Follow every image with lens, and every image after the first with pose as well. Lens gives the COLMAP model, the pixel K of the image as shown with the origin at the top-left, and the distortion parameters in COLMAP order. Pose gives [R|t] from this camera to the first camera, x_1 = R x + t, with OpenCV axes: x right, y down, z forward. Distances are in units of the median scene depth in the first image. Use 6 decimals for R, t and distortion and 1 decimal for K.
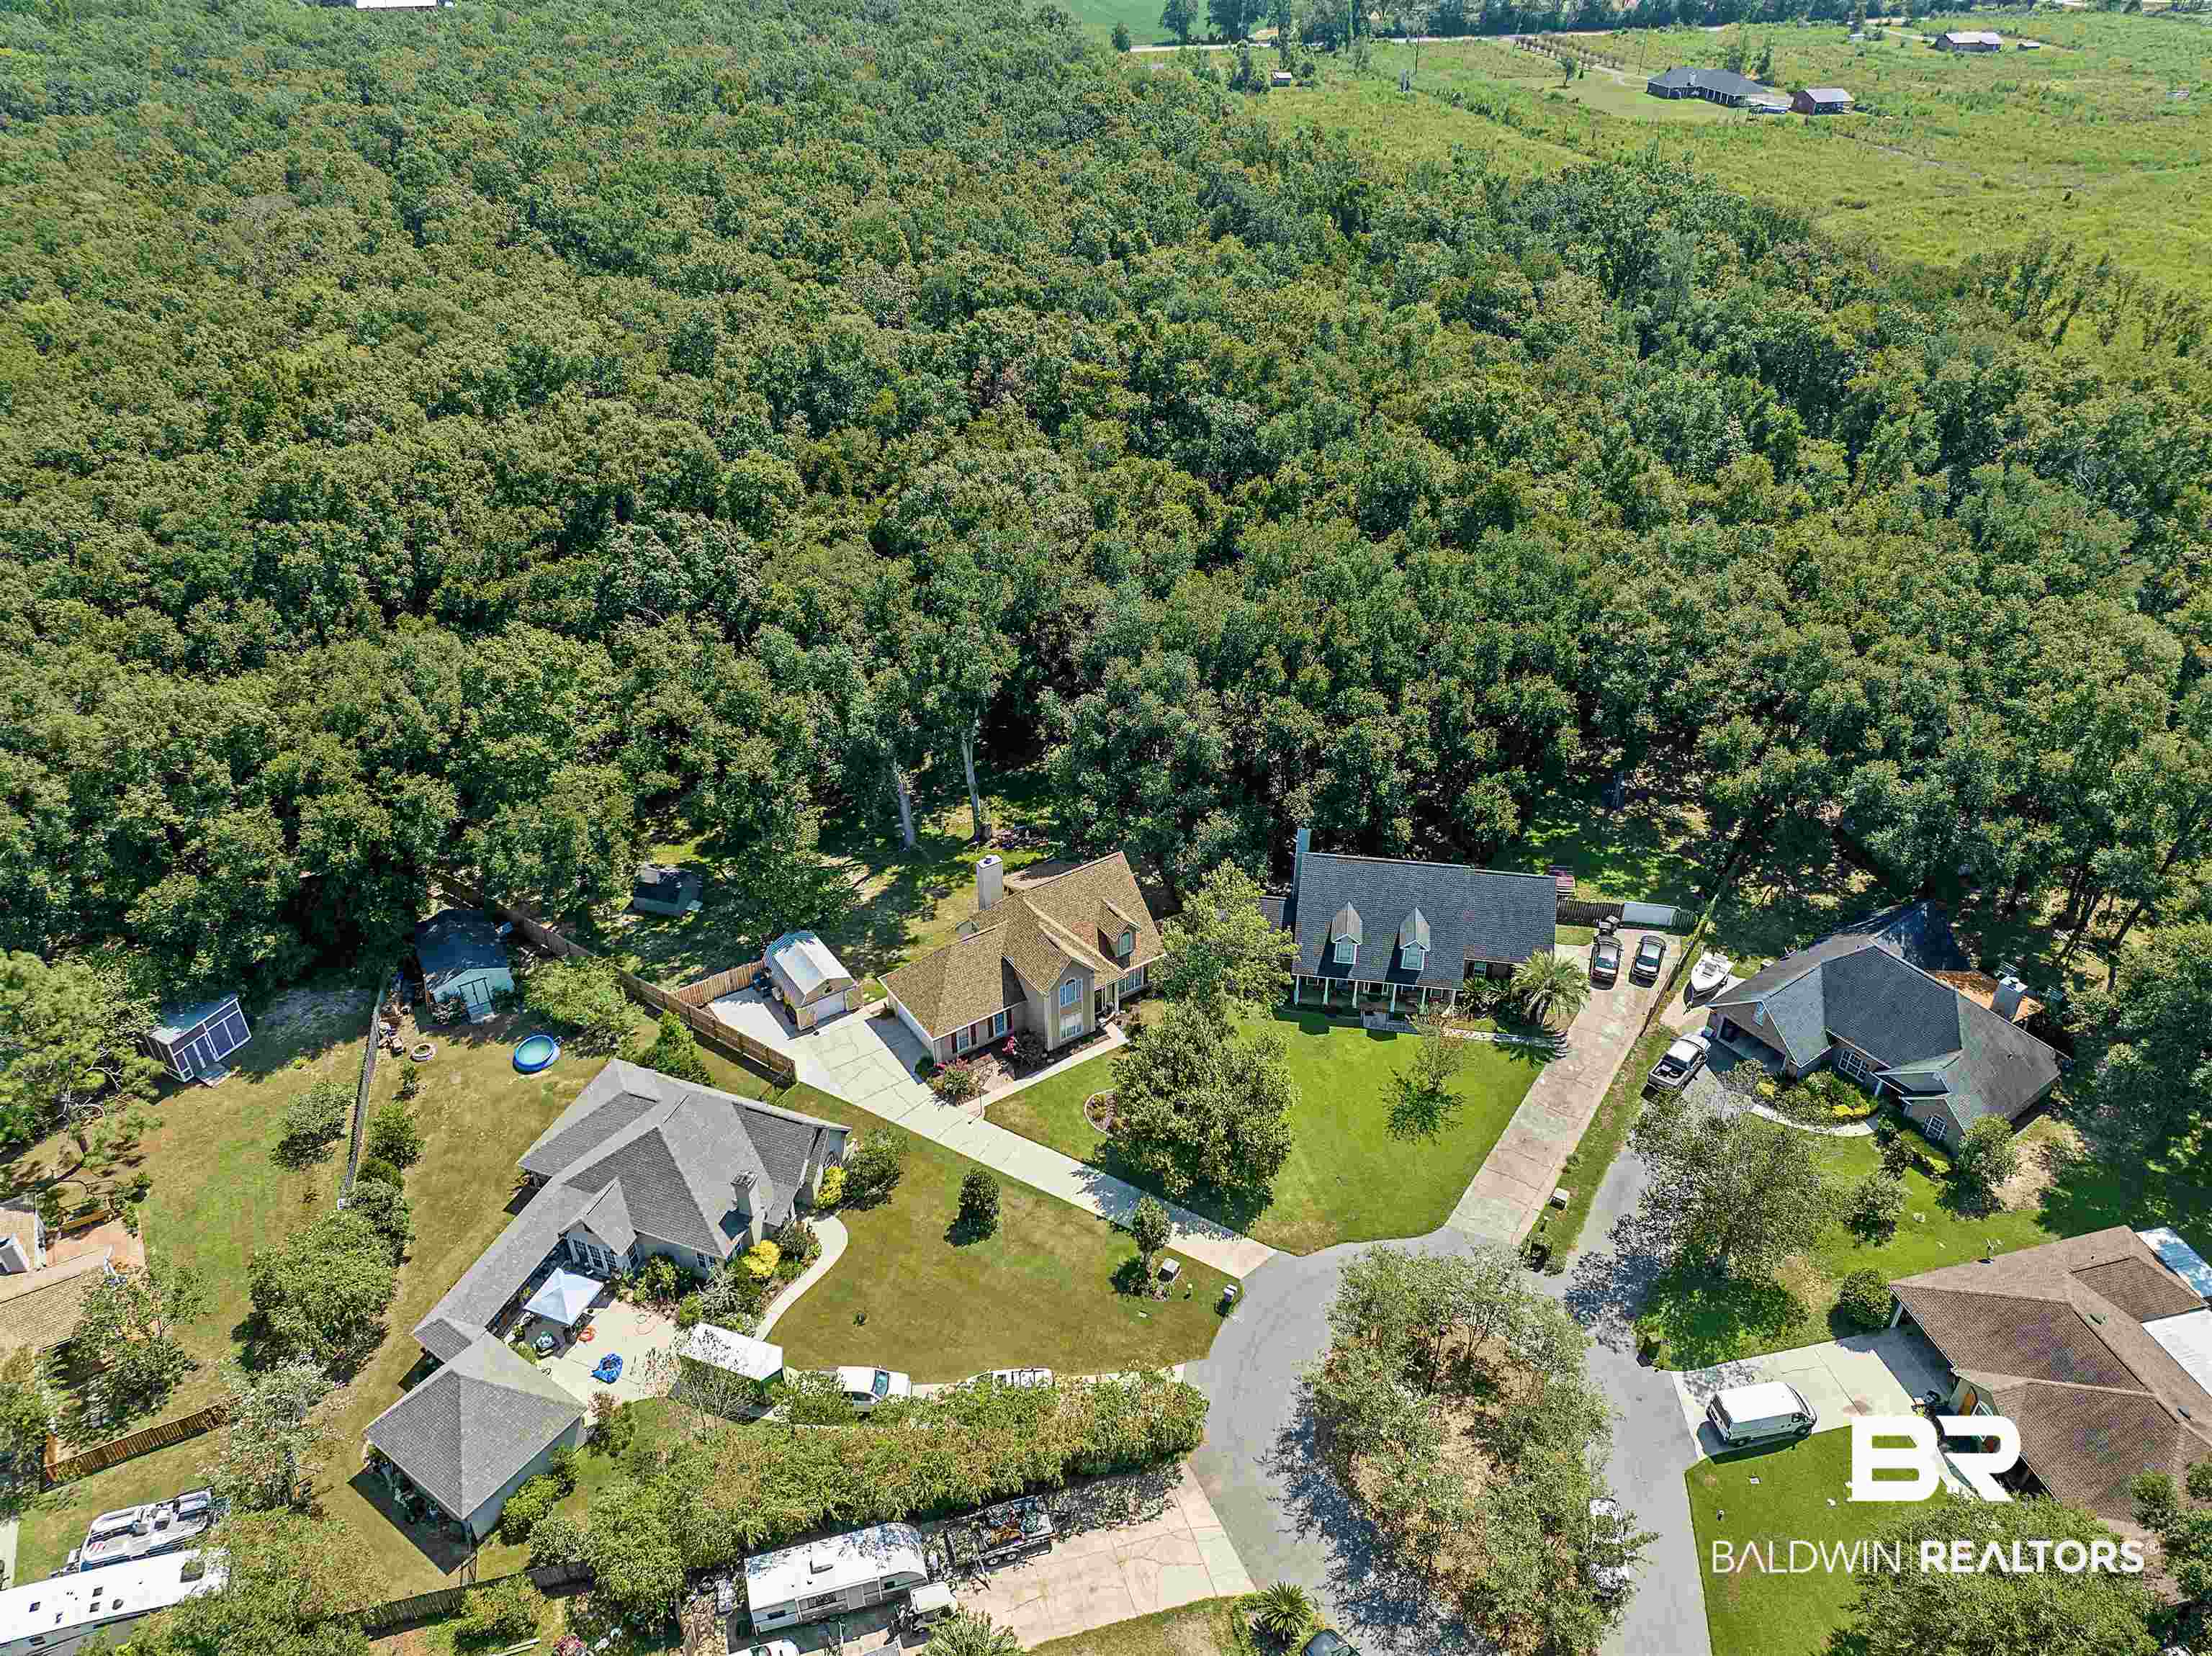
lens RADIAL K [[1677.8, 0, 1106.0], [0, 1677.8, 828.0], [0, 0, 1]] dist [-0.067626, 0.073586]
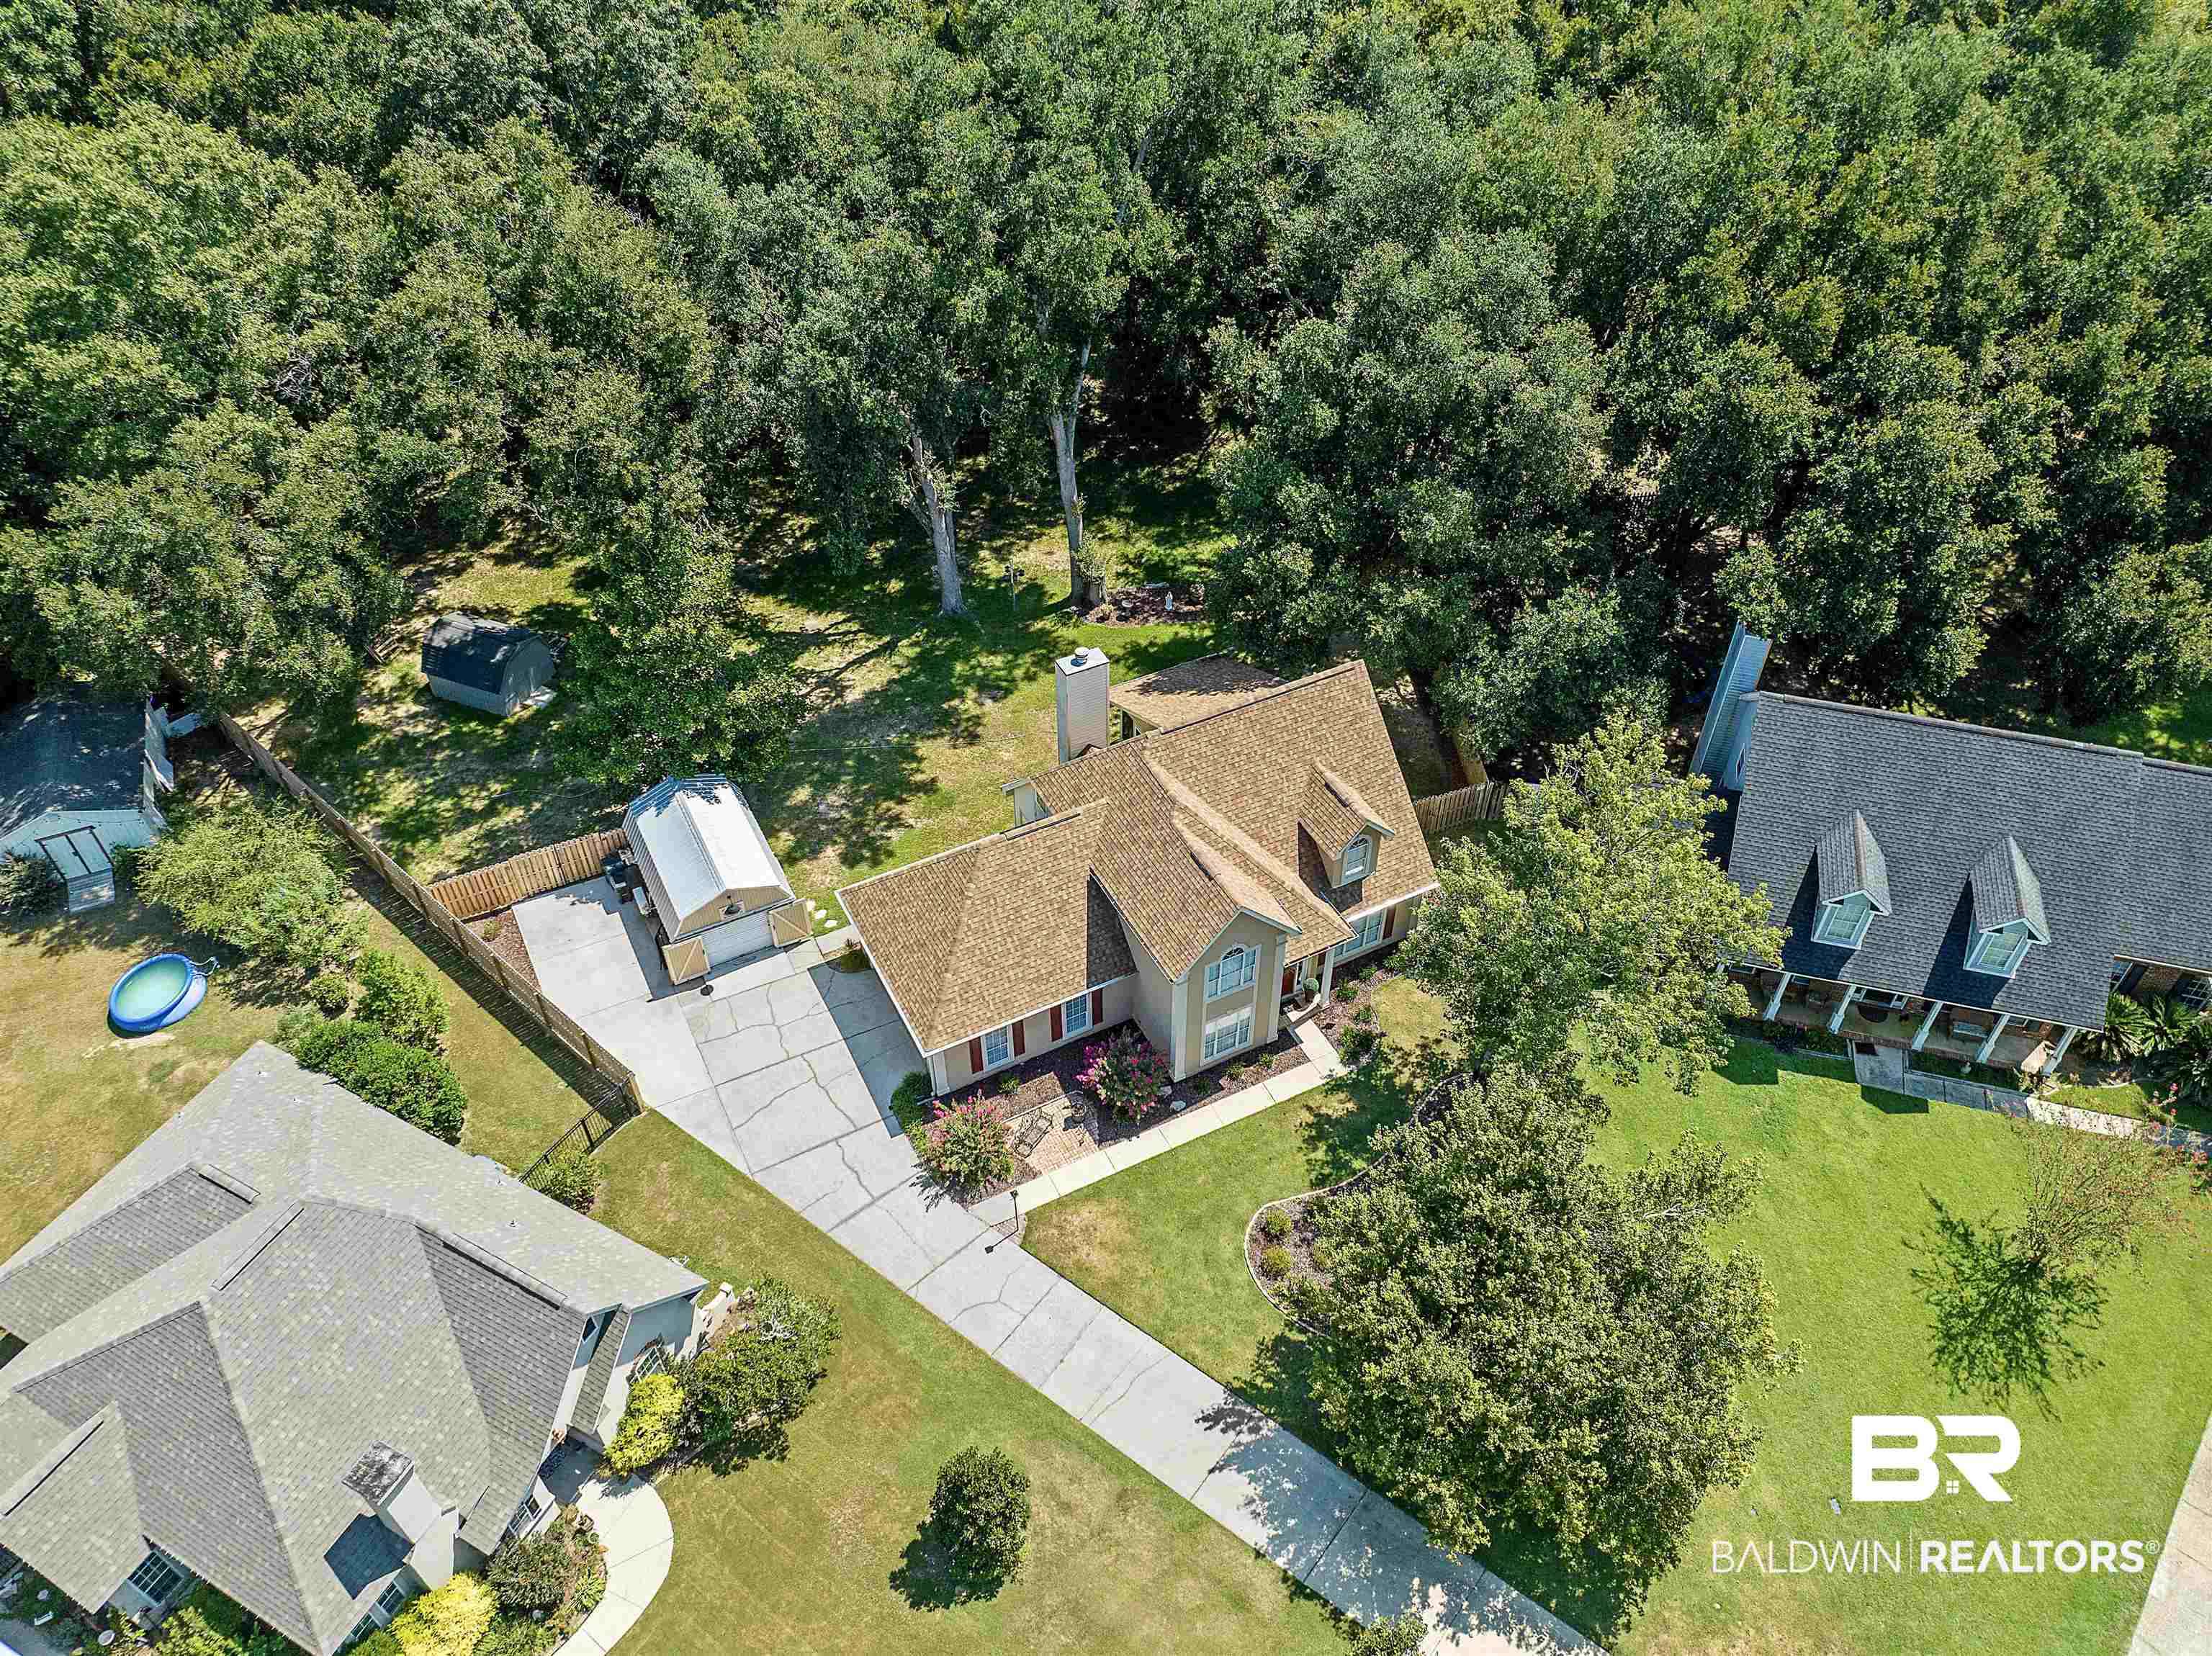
lens RADIAL K [[1677.8, 0, 1106.0], [0, 1677.8, 828.0], [0, 0, 1]] dist [-0.067626, 0.073586]
pose [[0.993628, 0.075743, -0.083462, -0.019183], [-0.060831, 0.983803, 0.168615, -0.014783], [0.094881, -0.162464, 0.982142, 0.534646]]
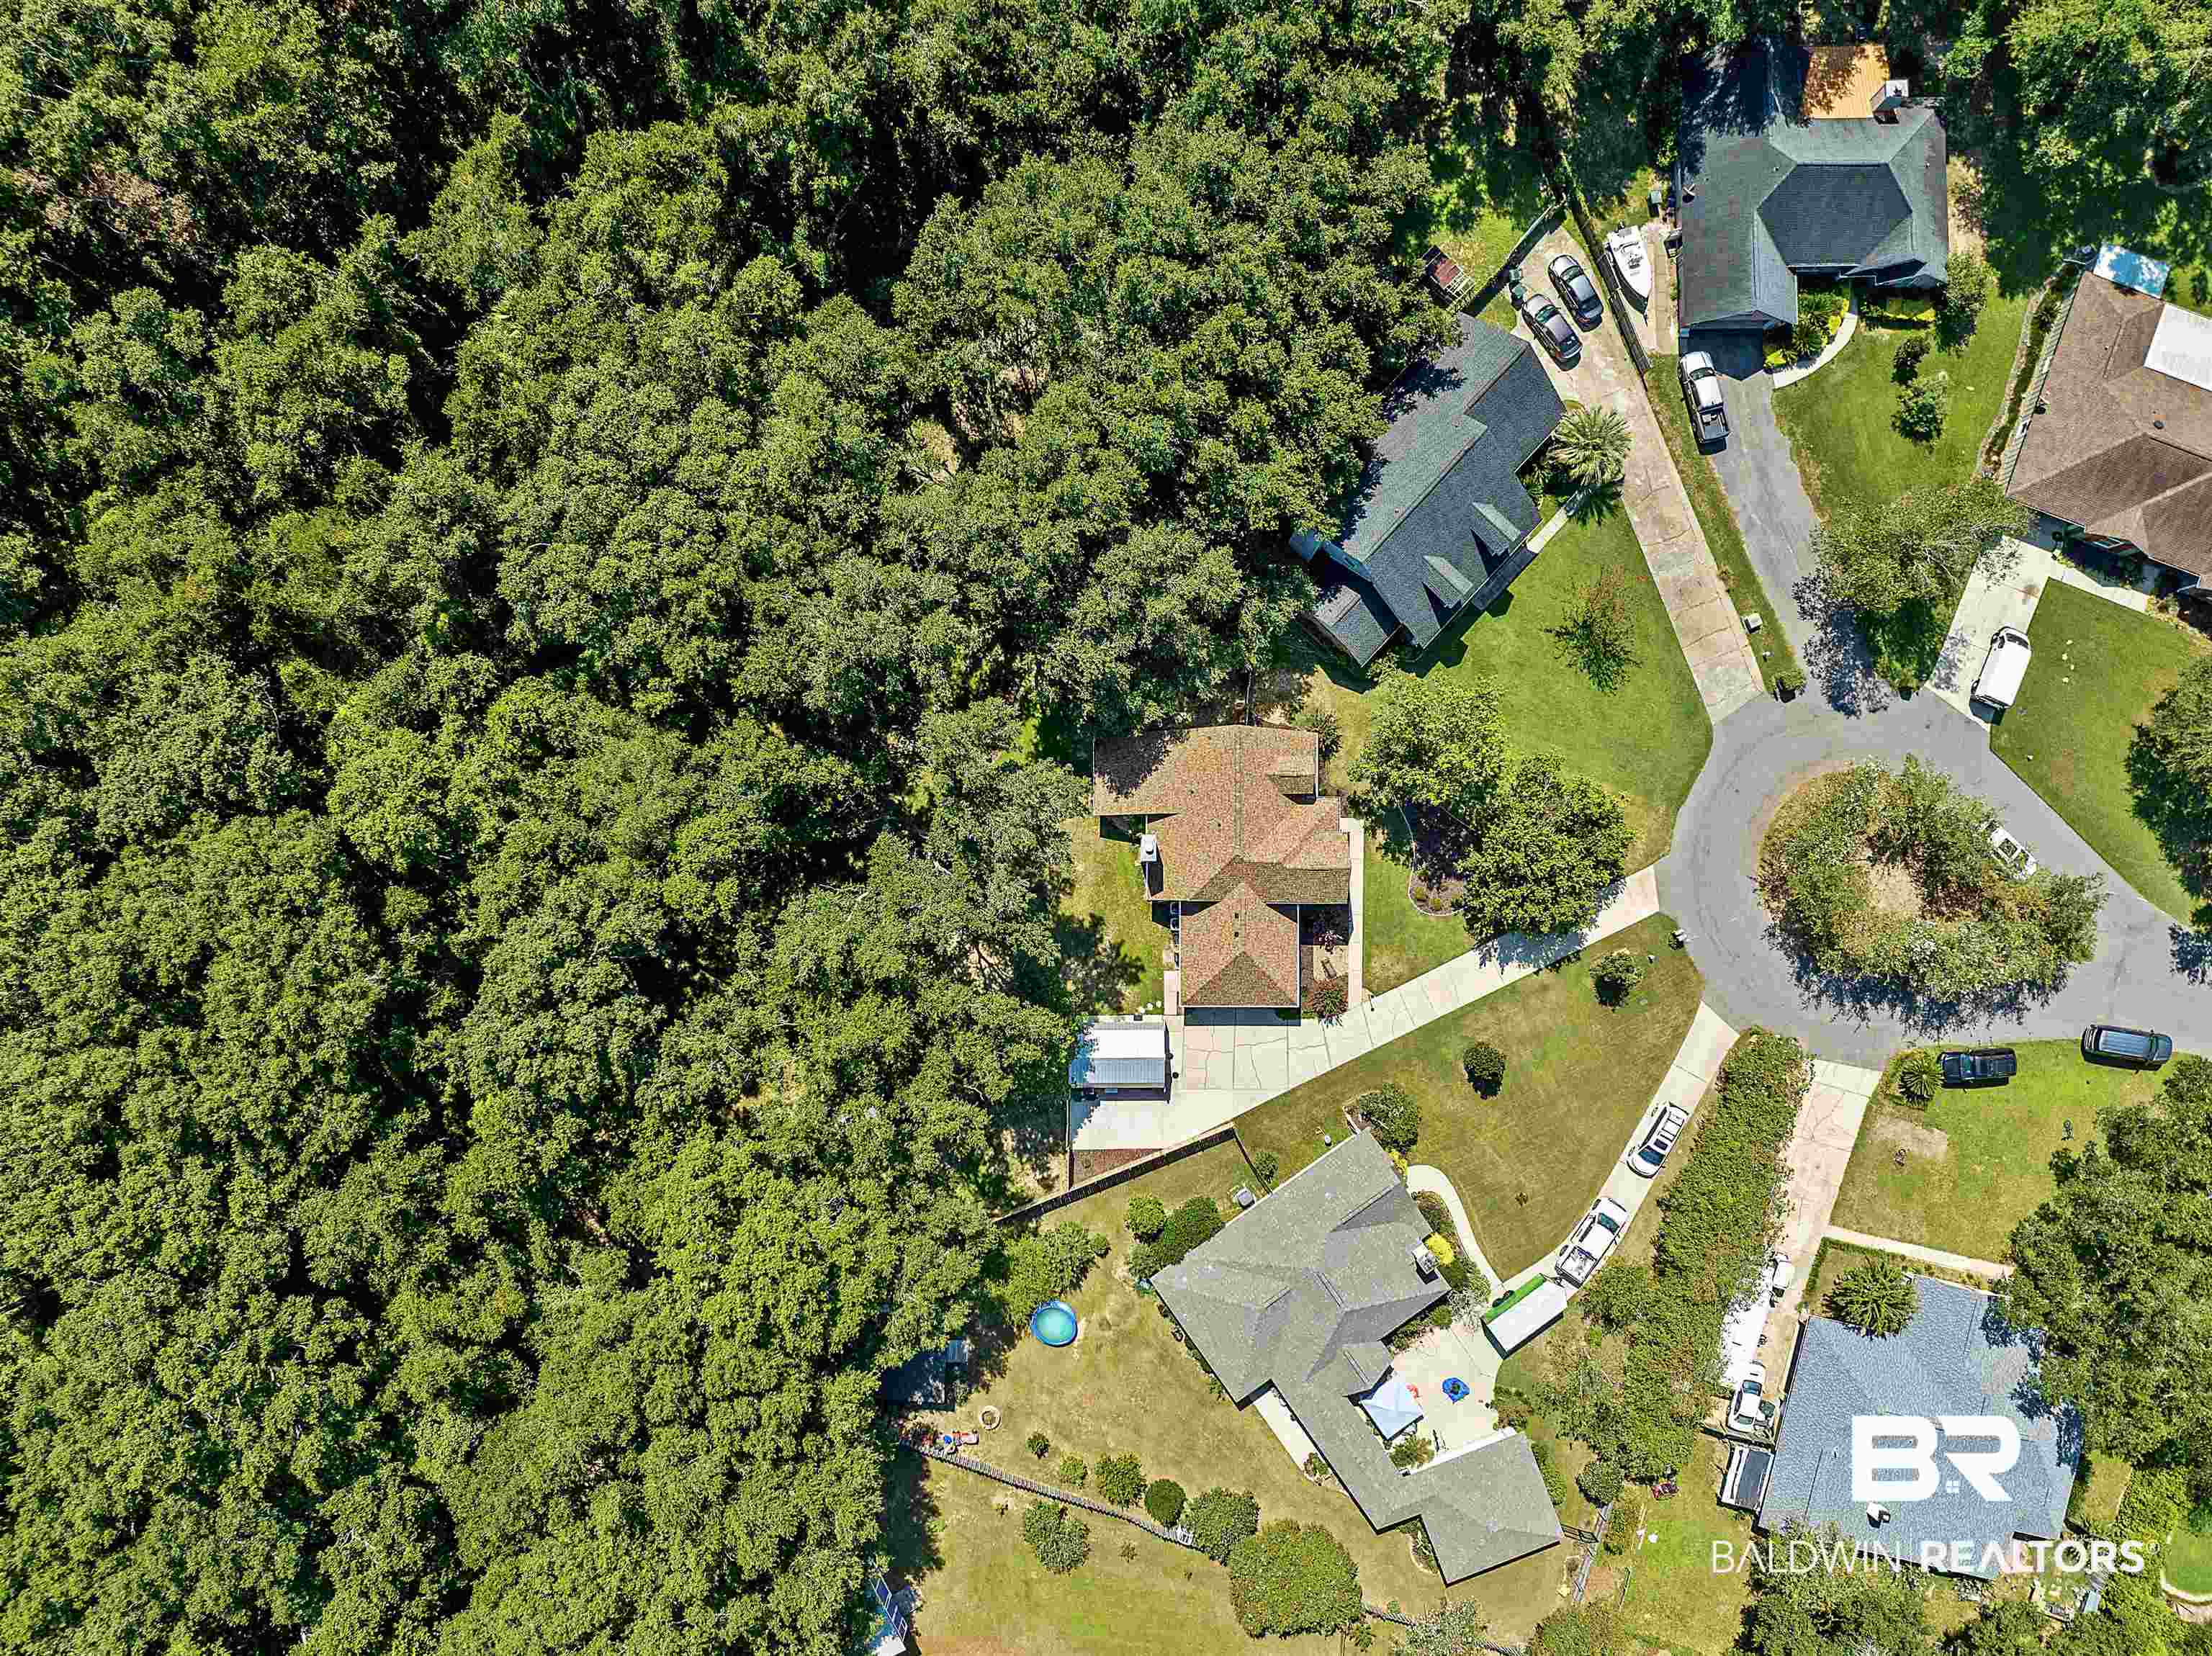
lens RADIAL K [[1677.8, 0, 1106.0], [0, 1677.8, 828.0], [0, 0, 1]] dist [-0.067626, 0.073586]
pose [[0.557913, -0.829898, 0.001393, -0.076281], [0.446258, 0.301419, 0.842615, -0.773389], [-0.699705, -0.469484, 0.538514, 0.562193]]
